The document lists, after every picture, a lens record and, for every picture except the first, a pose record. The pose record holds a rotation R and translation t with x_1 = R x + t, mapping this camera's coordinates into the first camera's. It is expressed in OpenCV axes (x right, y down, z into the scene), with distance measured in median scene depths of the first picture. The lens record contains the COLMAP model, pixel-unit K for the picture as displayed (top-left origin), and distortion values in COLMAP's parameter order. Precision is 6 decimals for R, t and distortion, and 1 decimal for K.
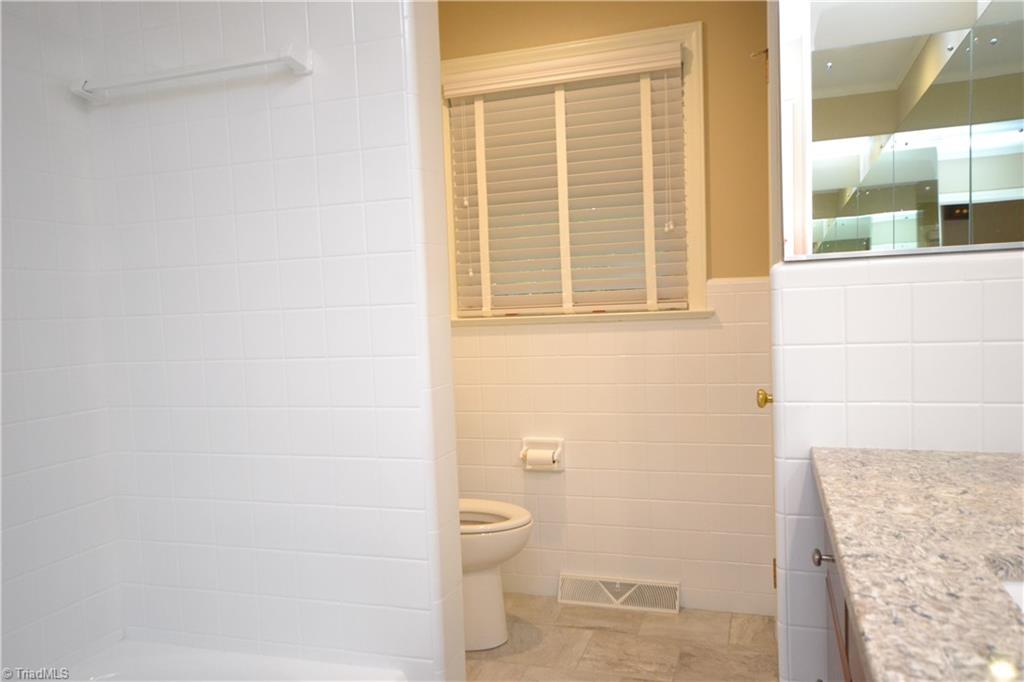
lens RADIAL K [[764.9, 0, 512.3], [0, 764.9, 345.8], [0, 0, 1]] dist [0.017316, 0.020017]
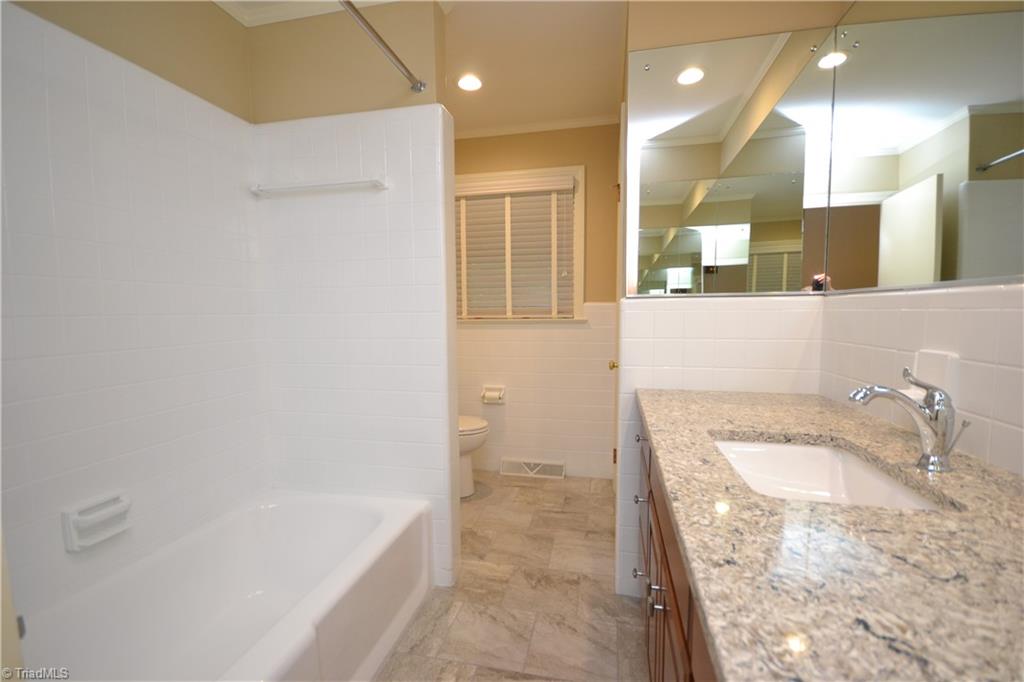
lens RADIAL K [[455.6, 0, 510.9], [0, 455.6, 344.9], [0, 0, 1]] dist [-0.001897, -0.002169]
pose [[0.993621, 0.024014, 0.110189, -0.044478], [-0.026217, 0.999484, 0.018585, 0.000808], [-0.109686, -0.021355, 0.993737, -0.096041]]
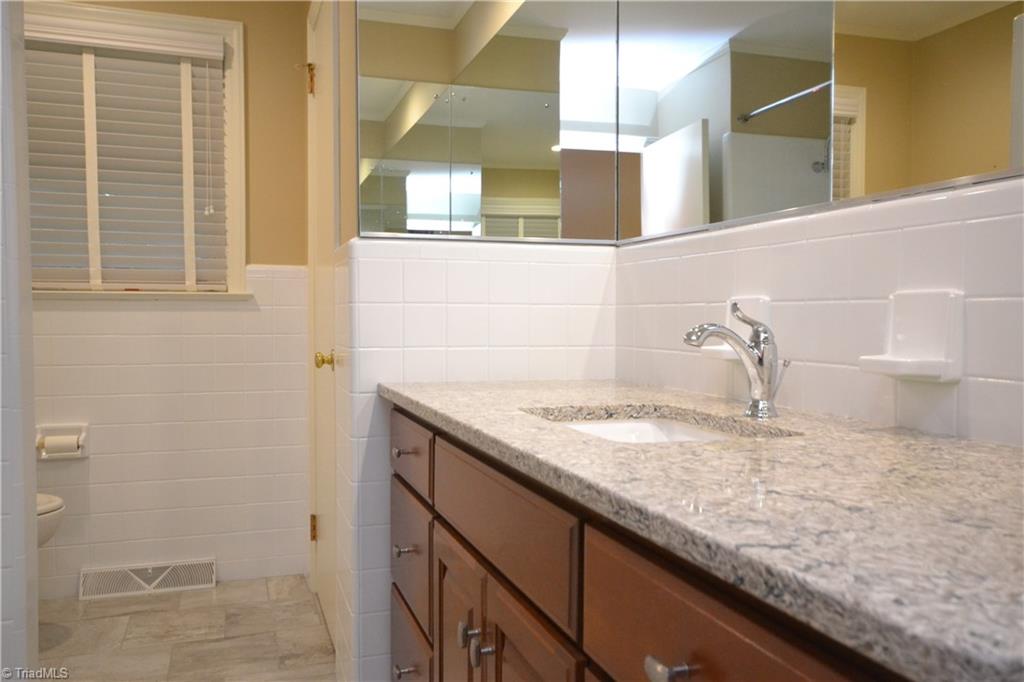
lens RADIAL K [[824.1, 0, 514.8], [0, 824.1, 339.2], [0, 0, 1]] dist [0.017637, 0.002502]
pose [[0.788762, 0.022270, 0.614295, -0.151164], [0.001325, 0.999280, -0.037929, 0.060407], [-0.614697, 0.030732, 0.788165, -0.123145]]
